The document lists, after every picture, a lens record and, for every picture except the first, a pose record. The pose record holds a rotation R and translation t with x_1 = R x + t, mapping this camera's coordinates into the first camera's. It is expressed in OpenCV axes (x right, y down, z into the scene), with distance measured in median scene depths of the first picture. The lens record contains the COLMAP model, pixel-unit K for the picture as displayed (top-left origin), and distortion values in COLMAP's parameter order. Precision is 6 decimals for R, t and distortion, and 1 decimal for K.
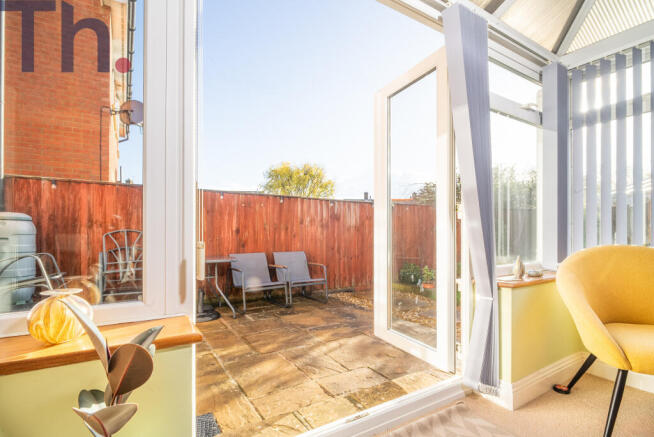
lens RADIAL K [[308.5, 0, 341.3], [0, 308.5, 232.2], [0, 0, 1]] dist [0.000280, -0.001537]
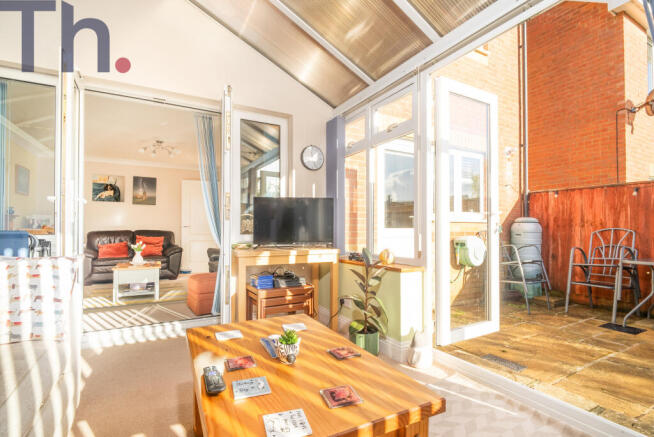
lens RADIAL K [[308.5, 0, 327.9], [0, 308.5, 224.2], [0, 0, 1]] dist [0.000280, -0.001537]
pose [[-0.049381, -0.020622, -0.998567, 0.412186], [-0.000823, 0.999787, -0.020607, 0.000649], [0.998780, -0.000195, -0.049387, 0.091594]]
